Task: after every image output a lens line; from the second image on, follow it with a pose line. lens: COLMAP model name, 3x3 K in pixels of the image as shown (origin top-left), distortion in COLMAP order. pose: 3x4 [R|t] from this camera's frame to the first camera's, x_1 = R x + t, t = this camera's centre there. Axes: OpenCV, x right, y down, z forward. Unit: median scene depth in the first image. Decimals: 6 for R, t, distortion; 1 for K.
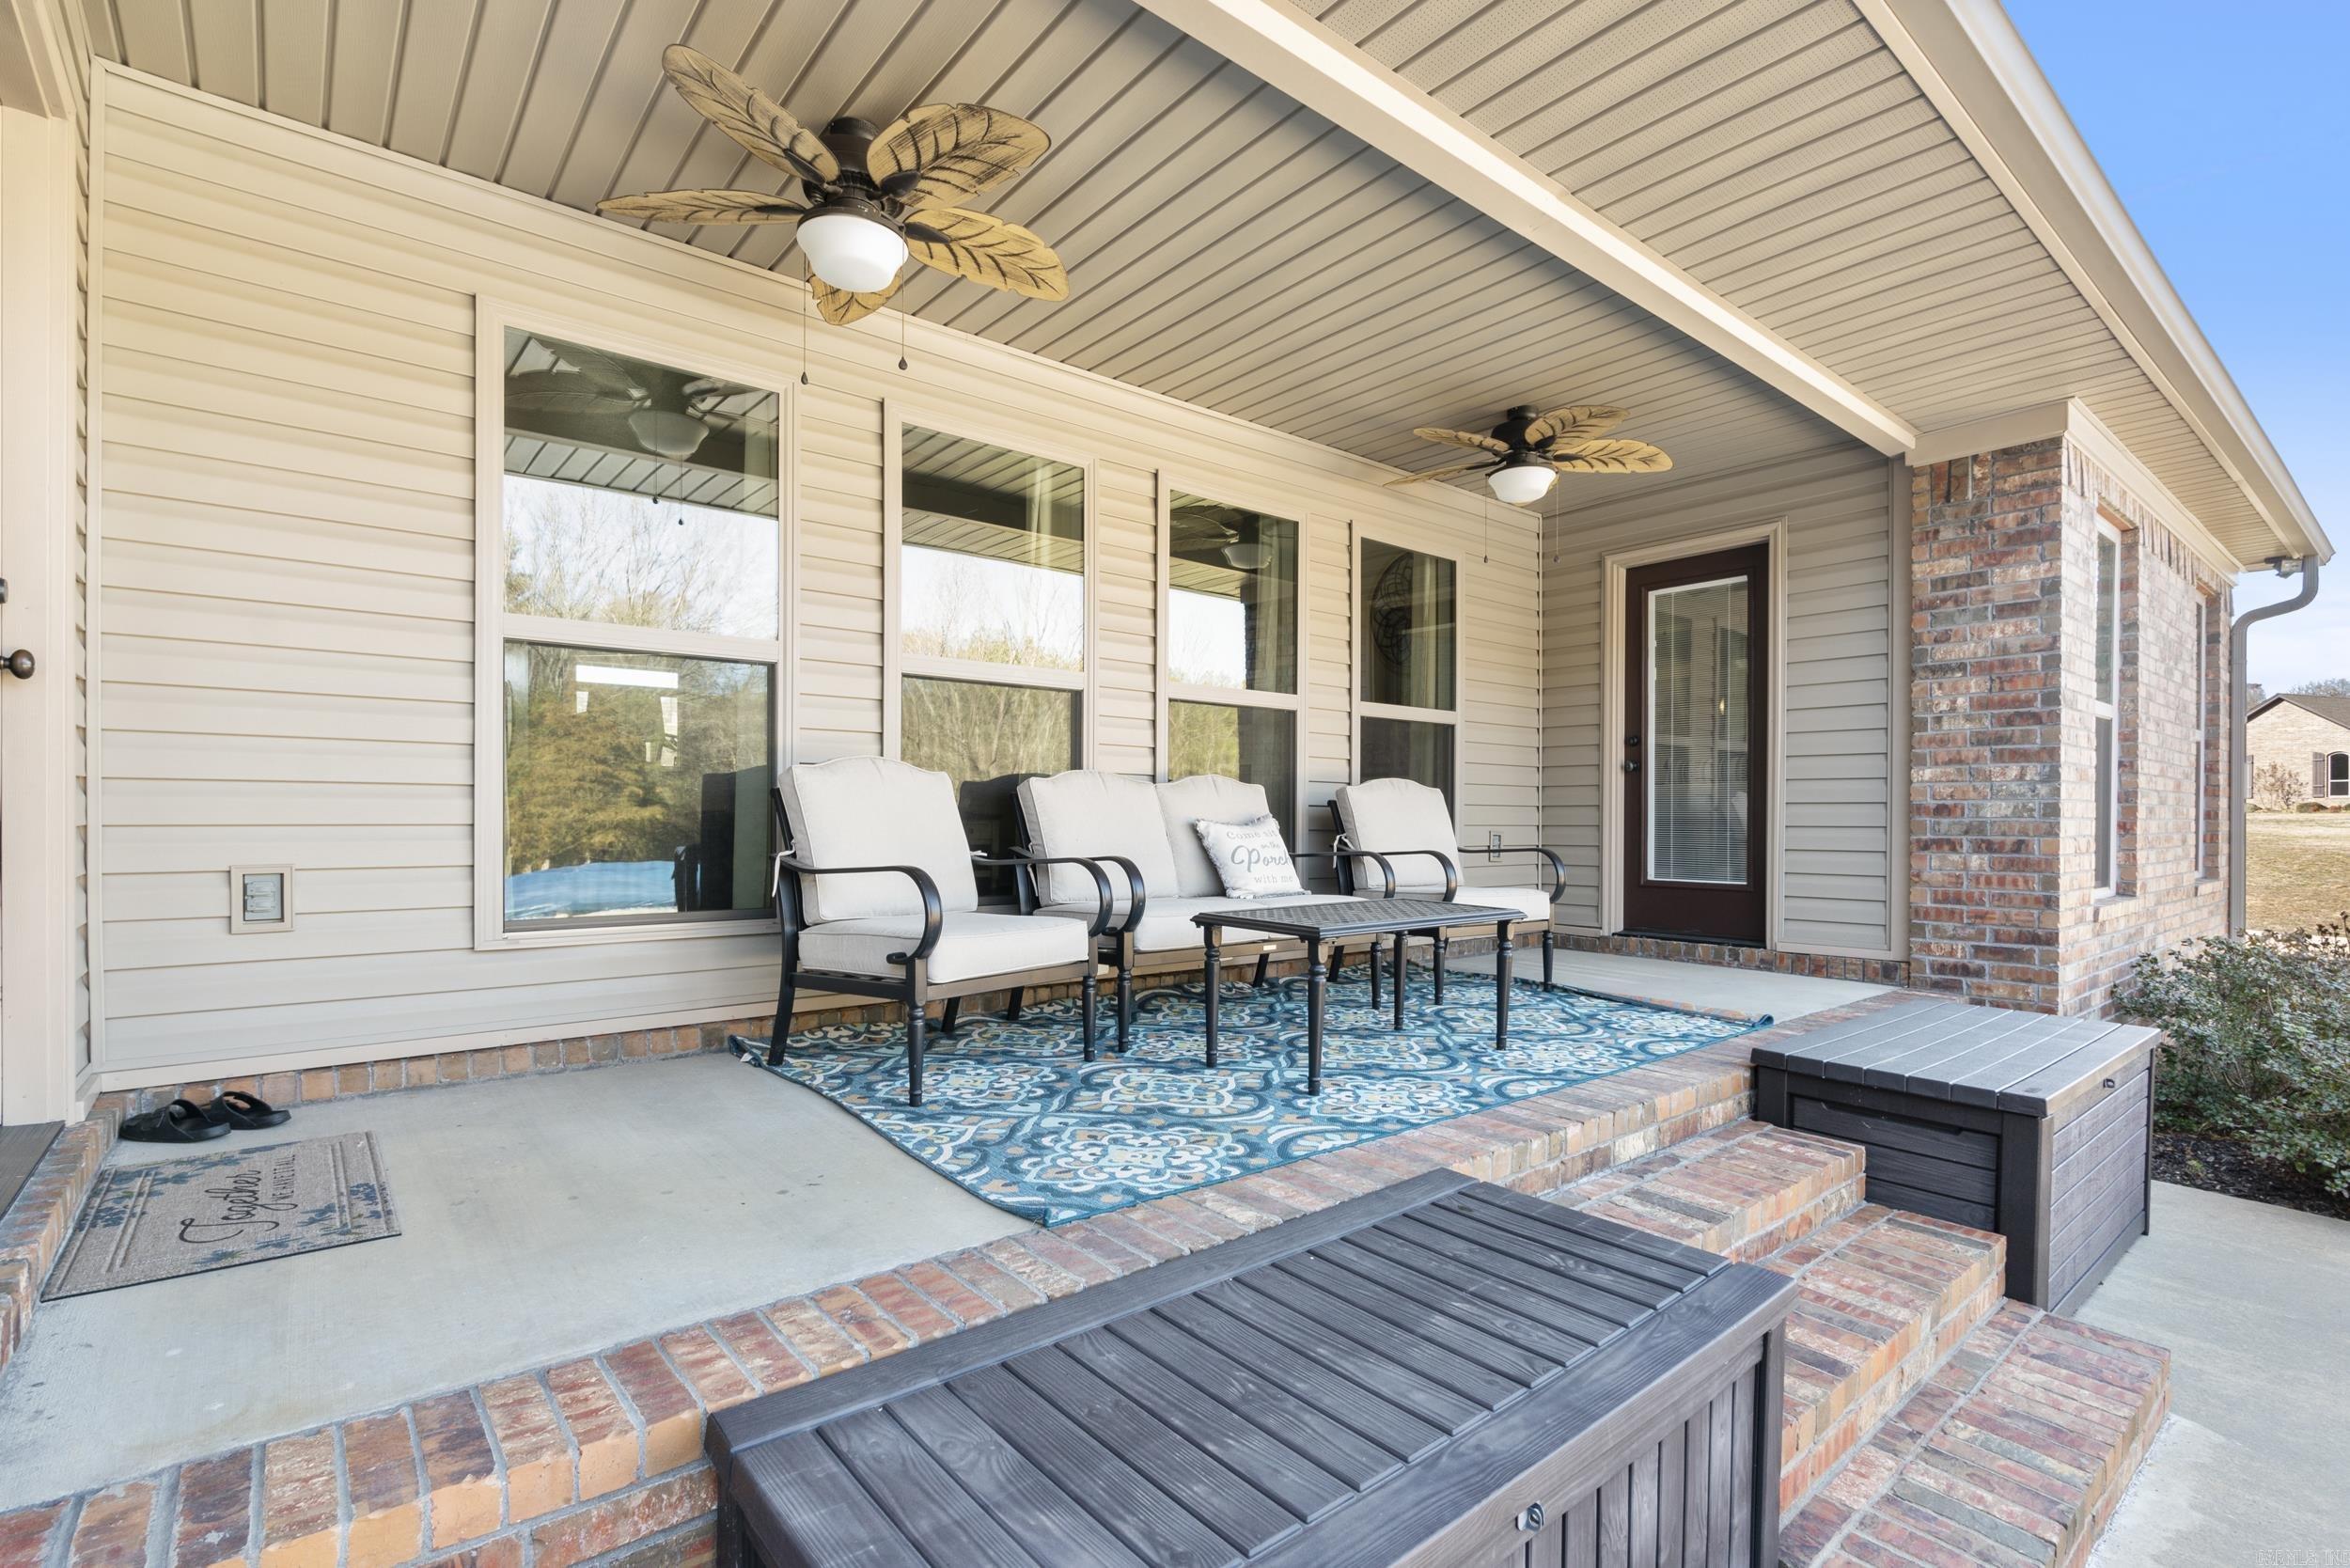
lens RADIAL K [[1078.8, 0, 1150.5], [0, 1078.8, 814.0], [0, 0, 1]] dist [-0.009523, 0.000598]
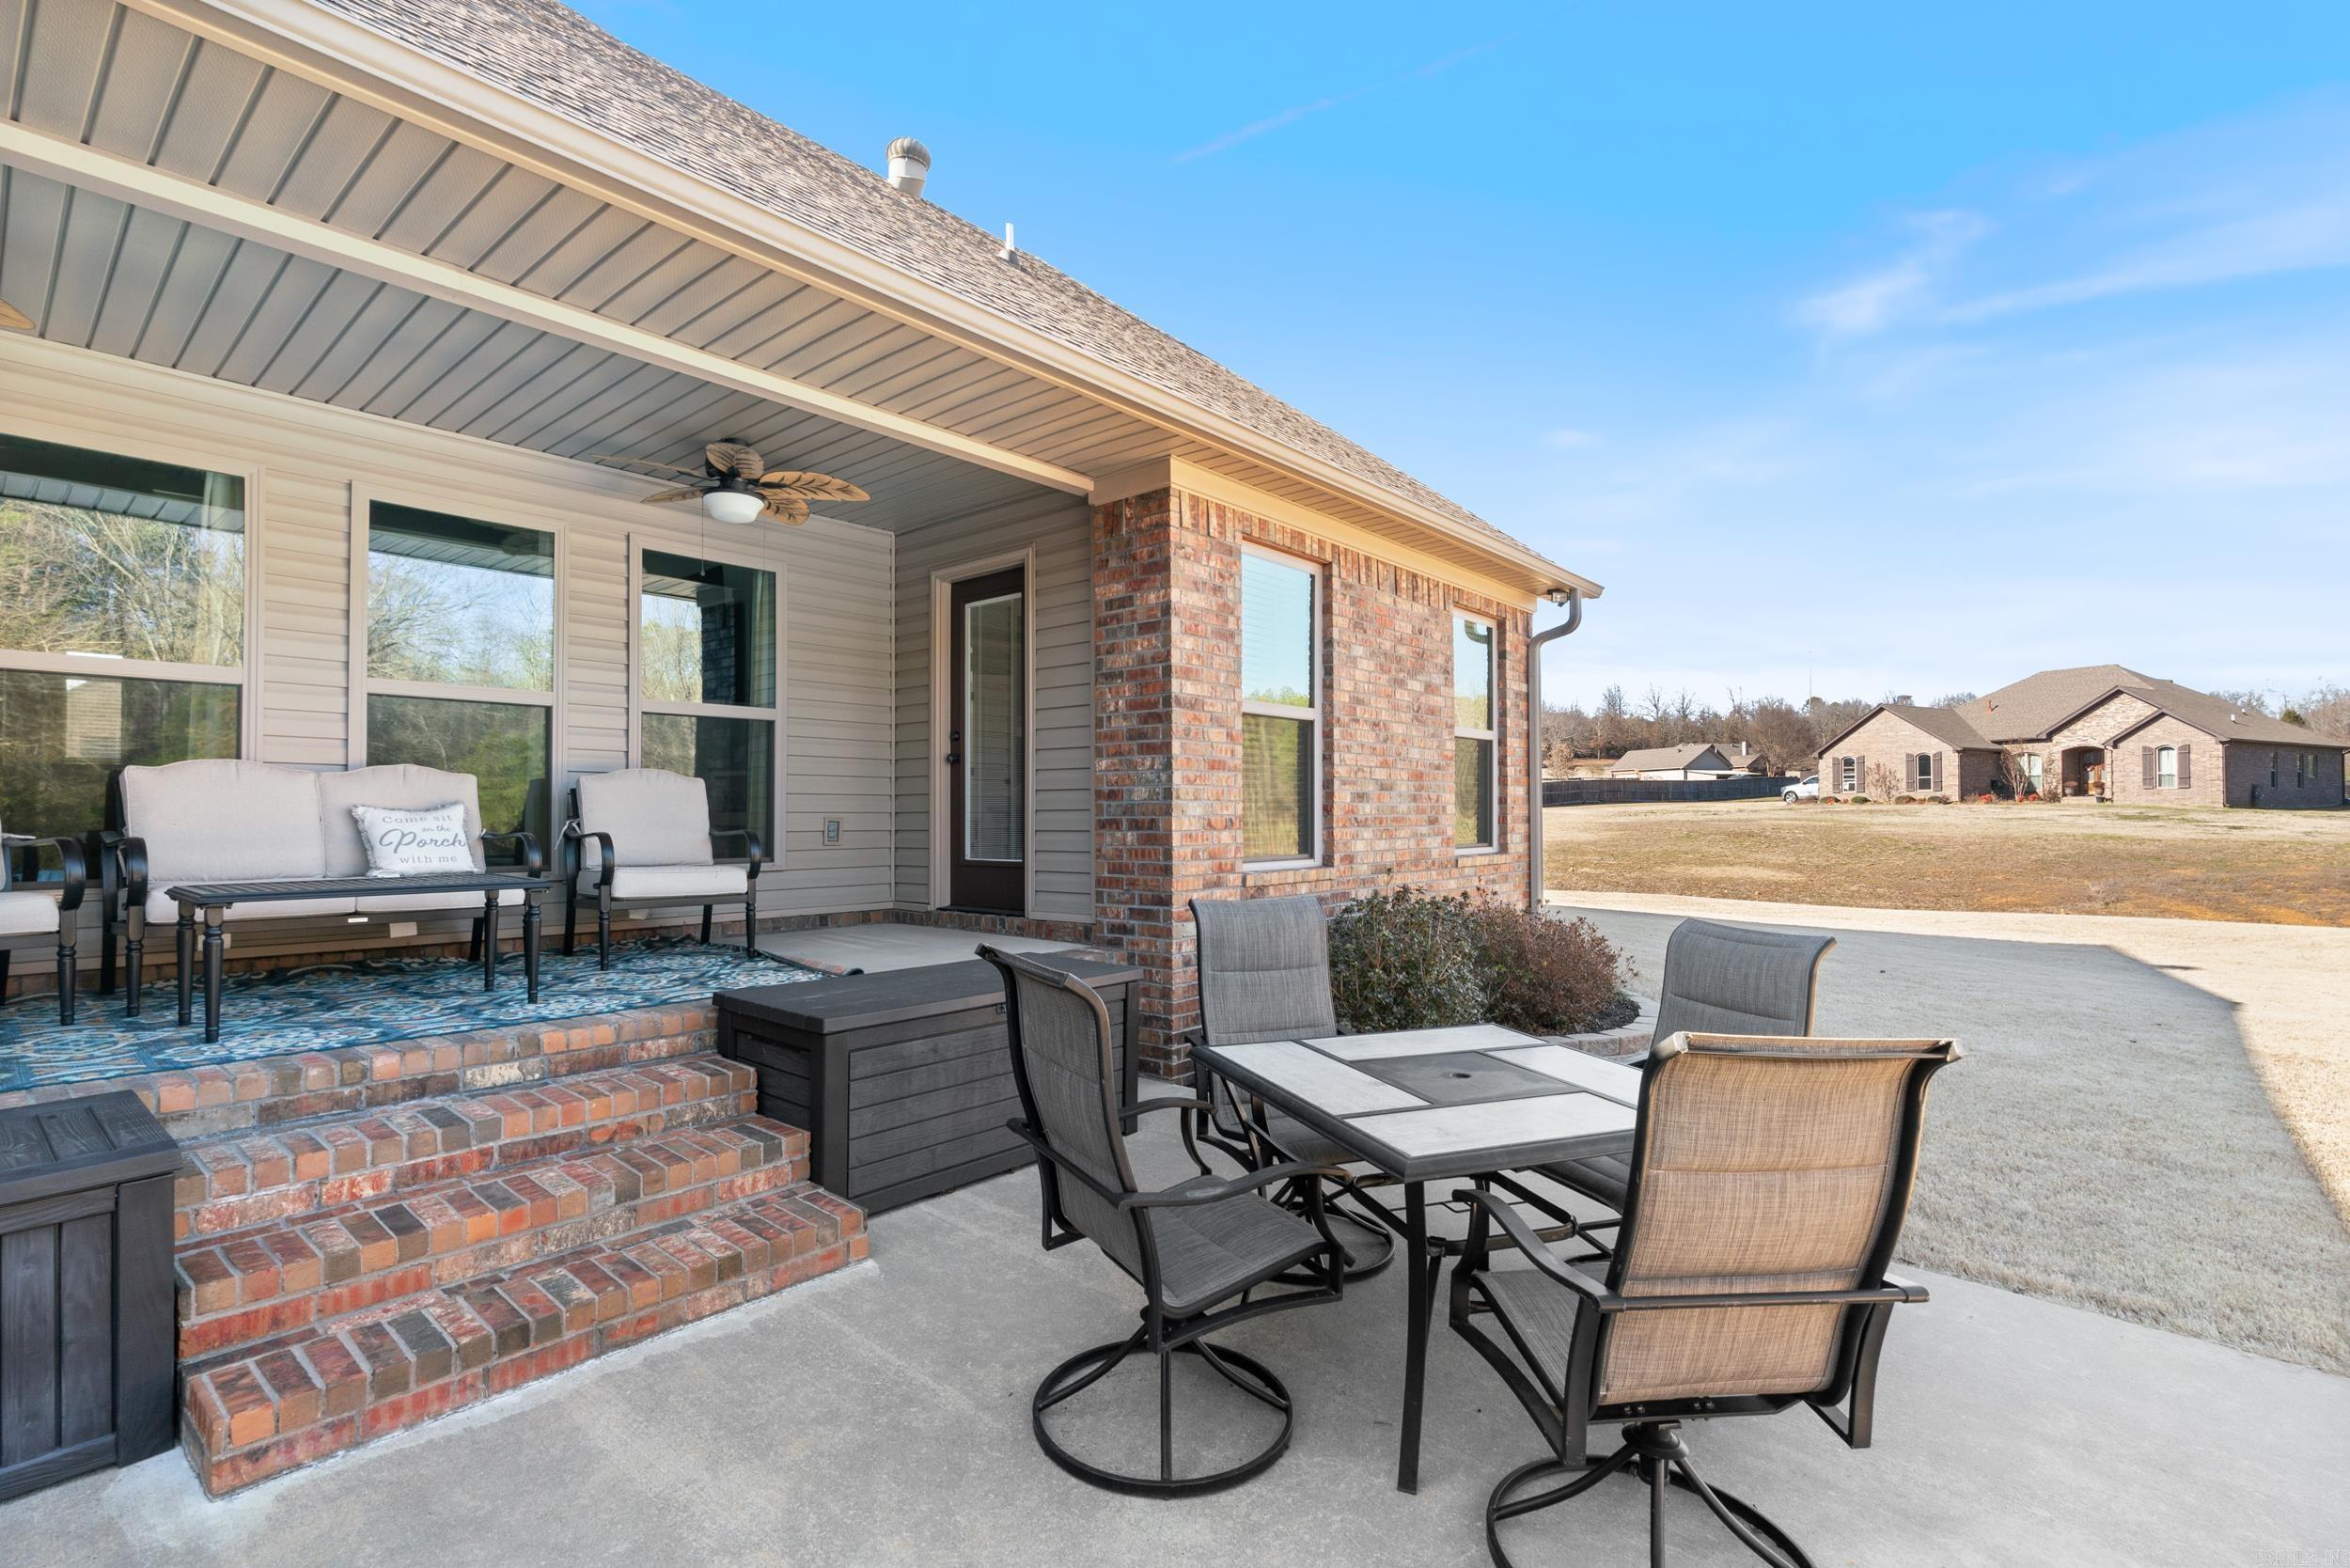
lens RADIAL K [[1078.8, 0, 1173.2], [0, 1078.8, 788.7], [0, 0, 1]] dist [-0.009523, 0.000598]
pose [[0.982832, -0.003188, 0.184477, 0.593691], [0.007400, 0.999727, -0.022151, 0.016899], [-0.184356, 0.023136, 0.982587, -0.186729]]
